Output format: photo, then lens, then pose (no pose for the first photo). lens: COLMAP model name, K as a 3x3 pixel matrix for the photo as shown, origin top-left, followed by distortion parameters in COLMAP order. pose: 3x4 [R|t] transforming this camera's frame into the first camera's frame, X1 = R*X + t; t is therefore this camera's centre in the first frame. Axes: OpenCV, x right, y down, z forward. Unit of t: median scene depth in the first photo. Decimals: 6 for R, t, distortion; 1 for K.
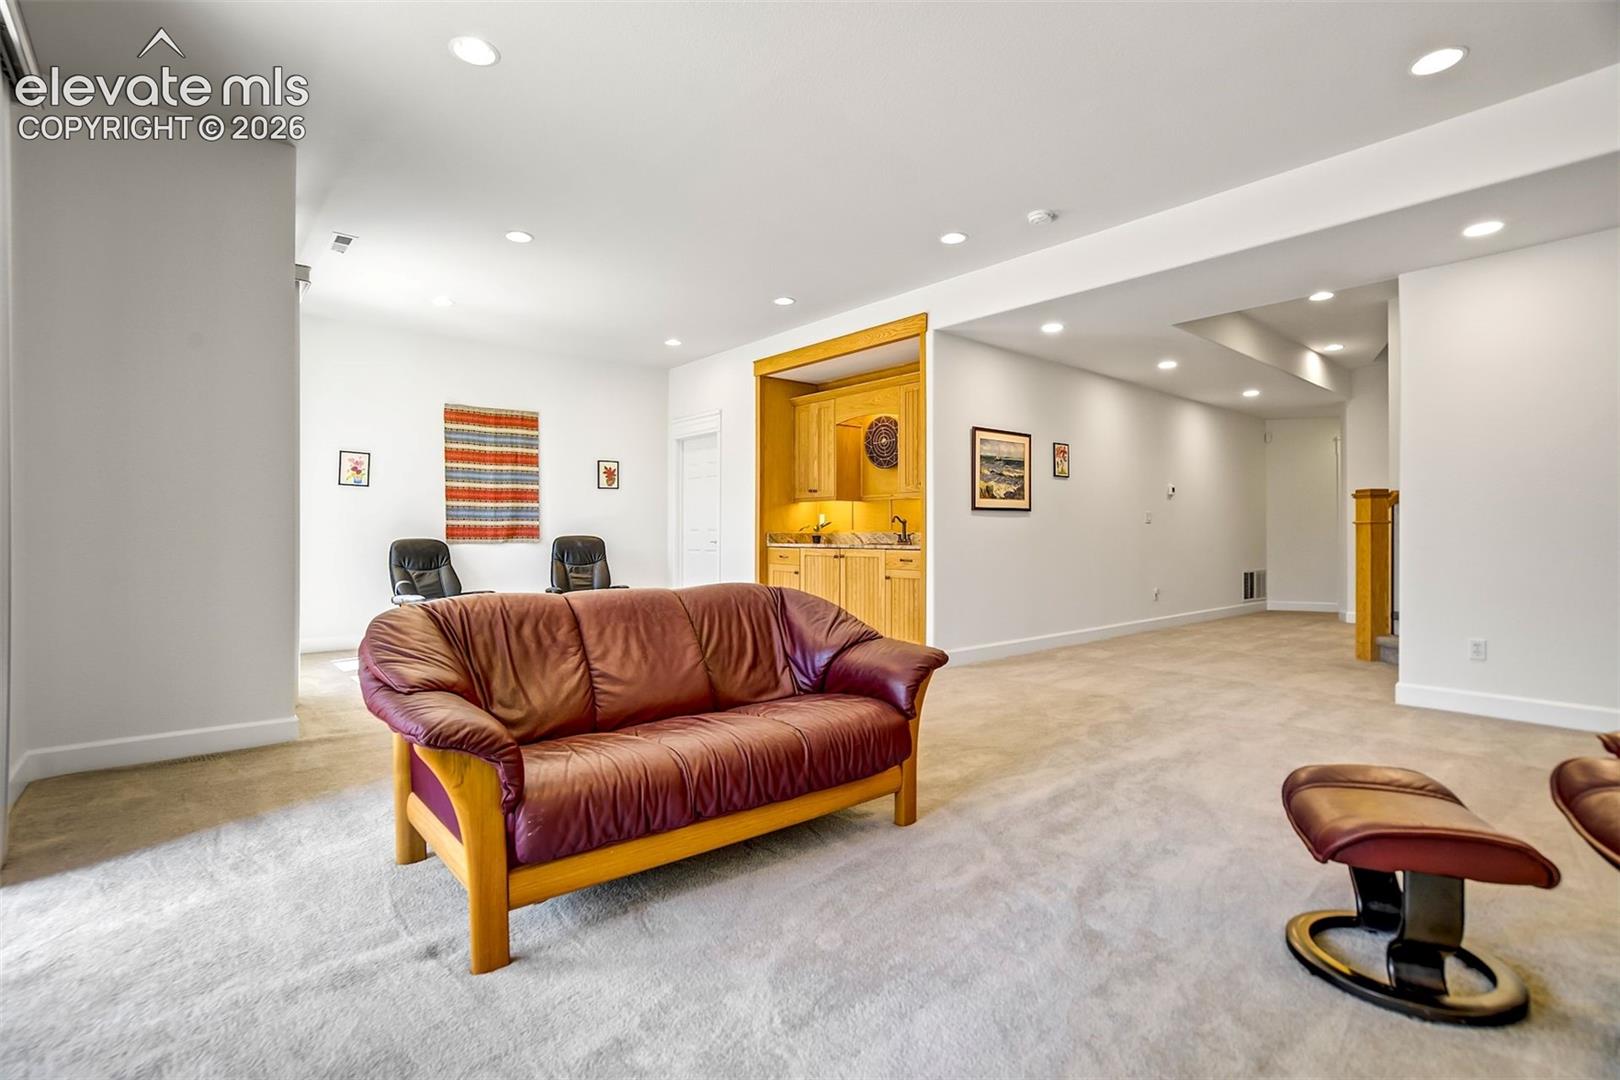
lens RADIAL K [[756.8, 0, 810.0], [0, 756.8, 540.0], [0, 0, 1]] dist [-0.040815, 0.019858]
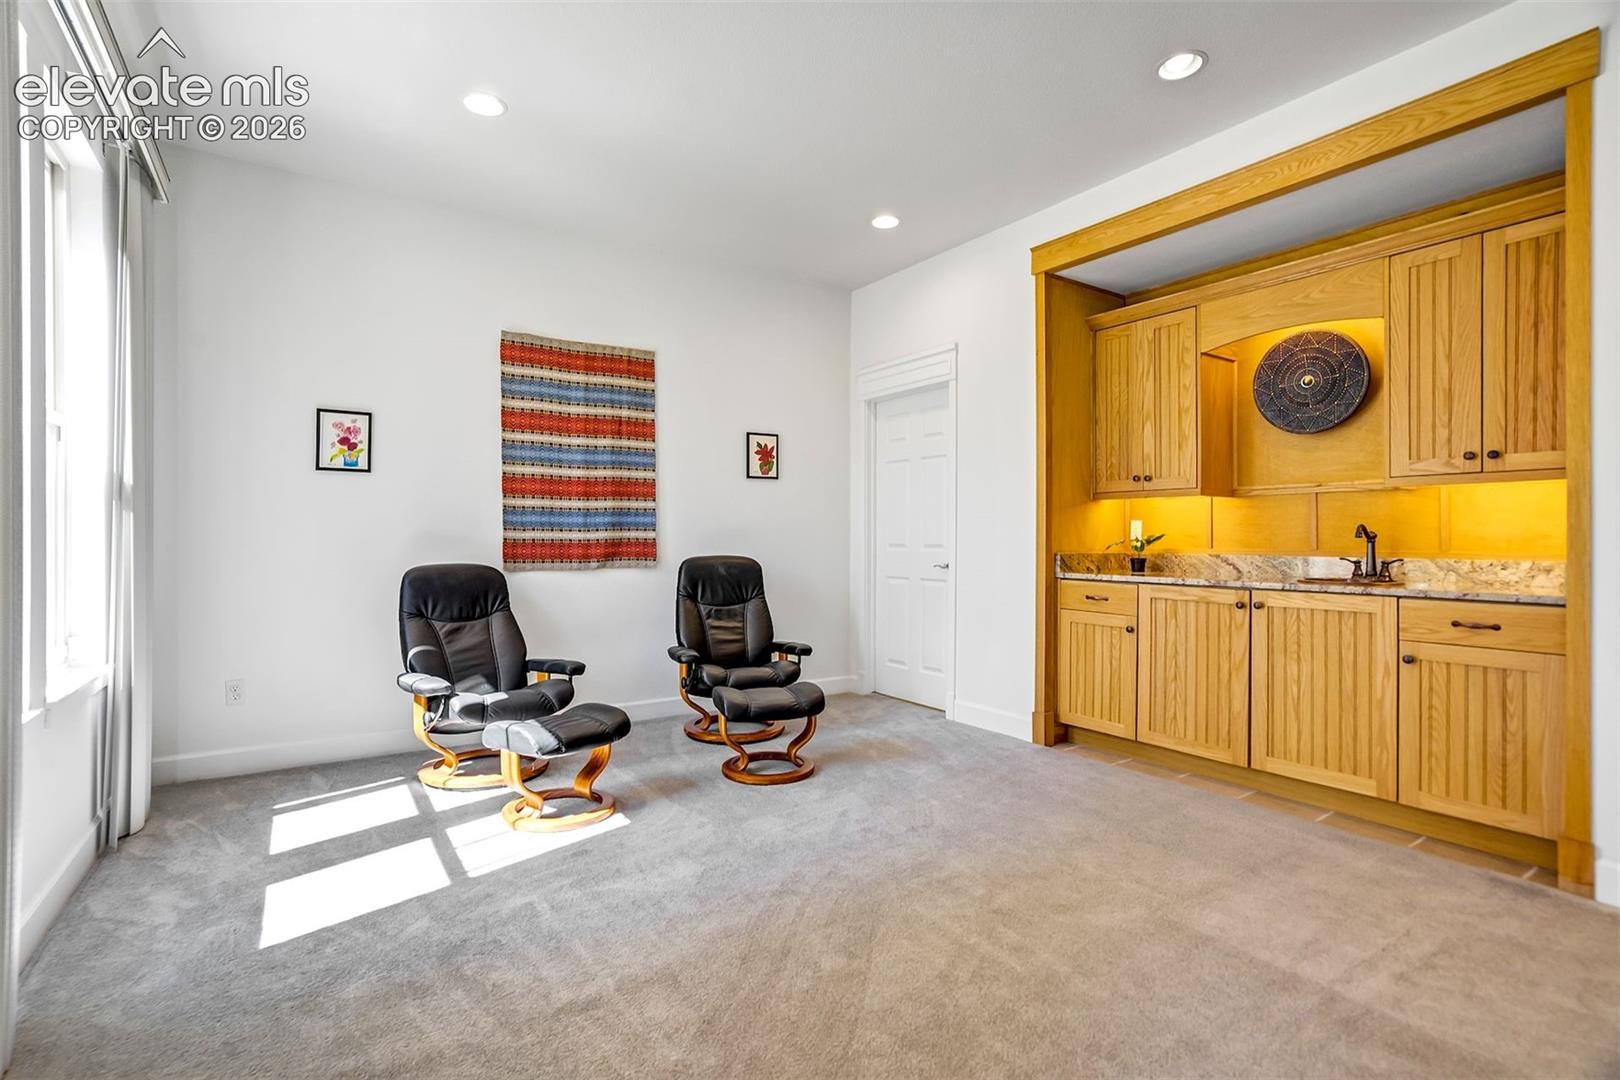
lens RADIAL K [[756.8, 0, 810.0], [0, 756.8, 540.0], [0, 0, 1]] dist [-0.040815, 0.019858]
pose [[0.993911, 0.002277, -0.110159, -0.176828], [-0.002628, 0.999992, -0.003041, -0.017540], [0.110152, 0.003312, 0.993909, 0.428511]]
